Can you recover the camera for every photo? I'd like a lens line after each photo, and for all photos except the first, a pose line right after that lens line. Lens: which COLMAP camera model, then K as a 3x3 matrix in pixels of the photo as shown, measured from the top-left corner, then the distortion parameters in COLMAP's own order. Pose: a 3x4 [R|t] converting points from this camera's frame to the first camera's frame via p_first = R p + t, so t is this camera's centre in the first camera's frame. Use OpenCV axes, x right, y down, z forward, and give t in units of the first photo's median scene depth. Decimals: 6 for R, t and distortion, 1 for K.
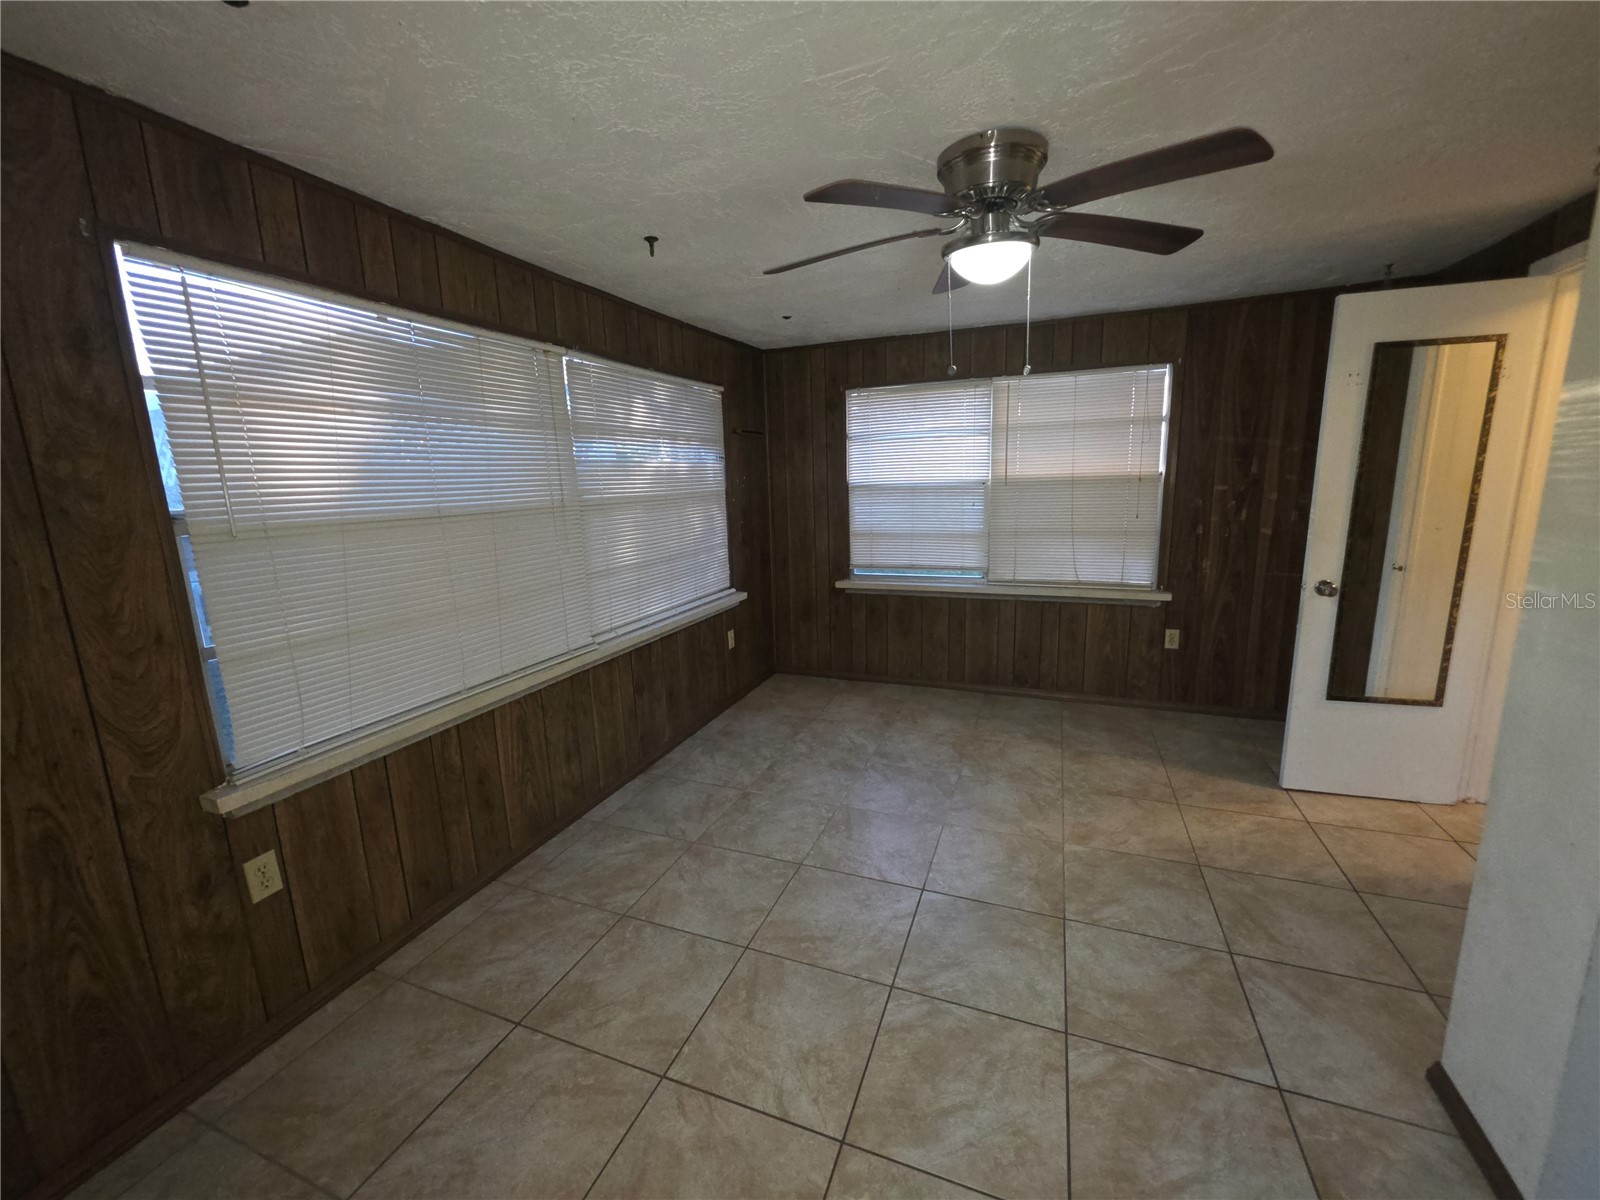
lens RADIAL K [[645.8, 0, 797.9], [0, 645.8, 591.9], [0, 0, 1]] dist [0.002463, -0.000486]
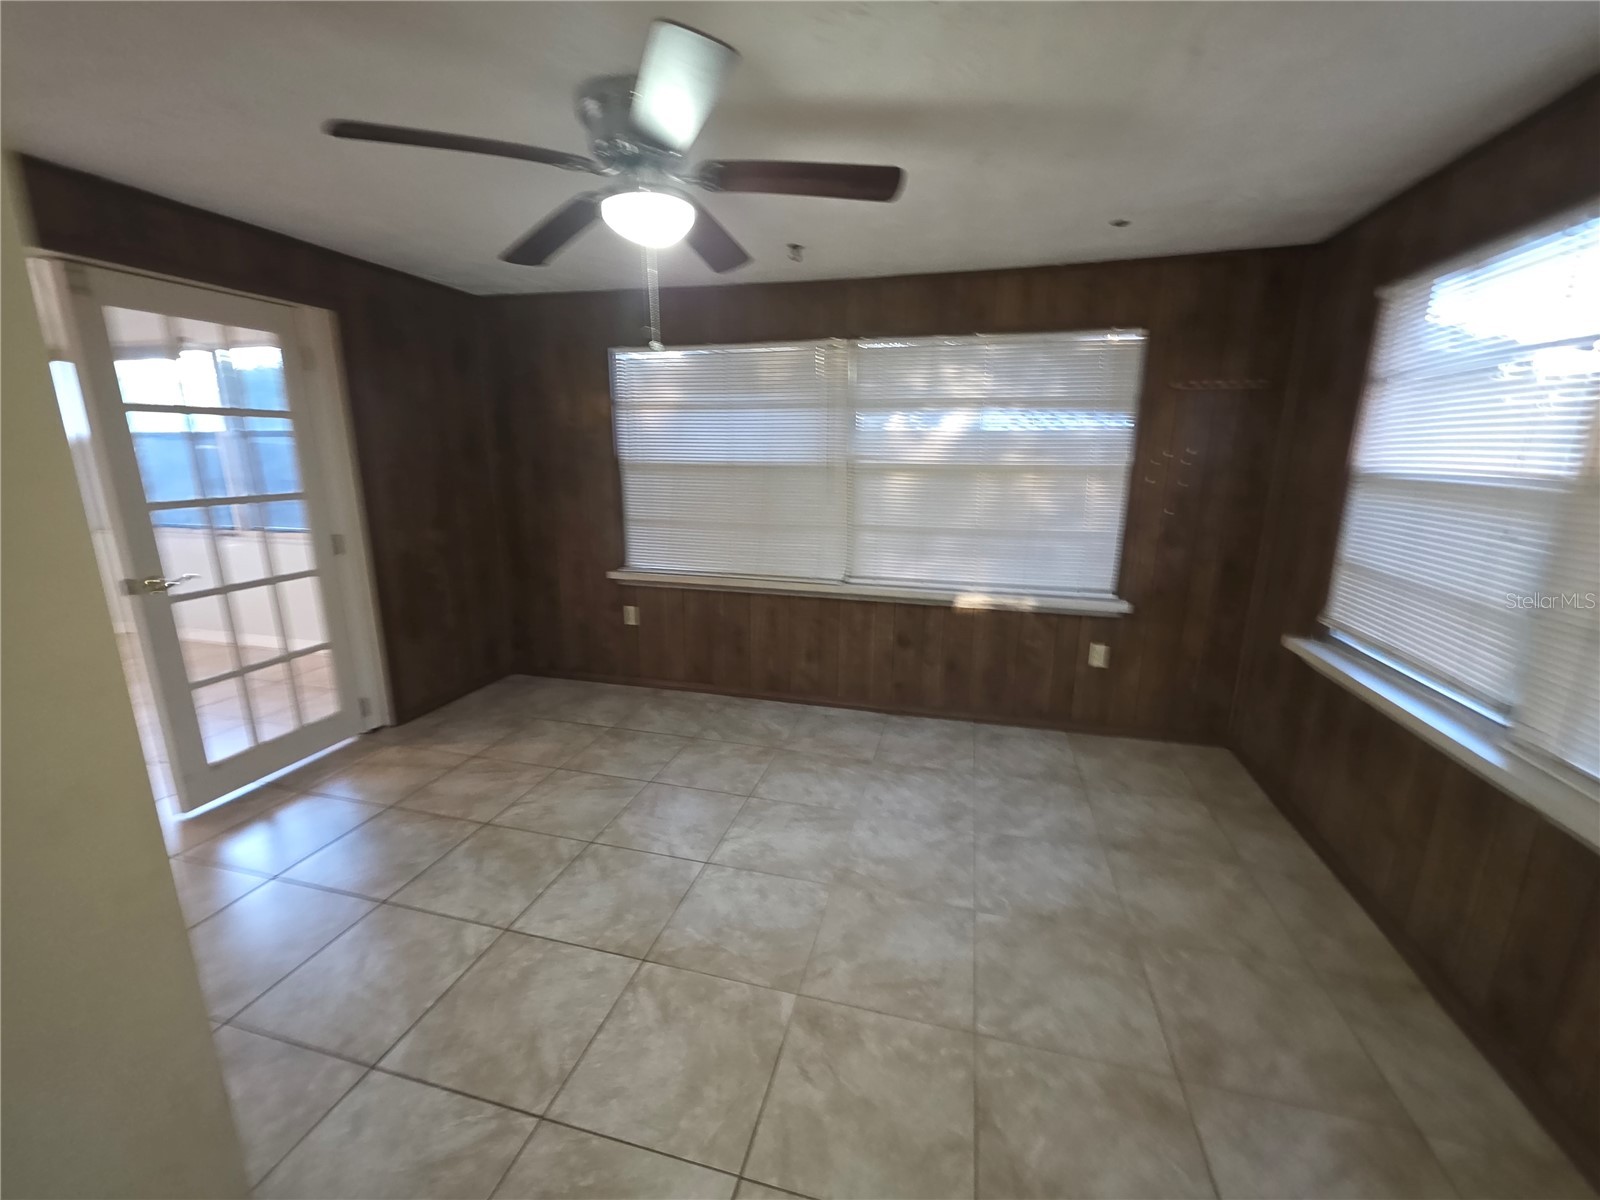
lens RADIAL K [[645.8, 0, 807.1], [0, 645.8, 591.4], [0, 0, 1]] dist [0.002463, -0.000486]
pose [[0.115090, 0.241088, -0.963655, 0.894133], [-0.185351, 0.958276, 0.217605, -0.160957], [0.975909, 0.153570, 0.154974, 0.768355]]
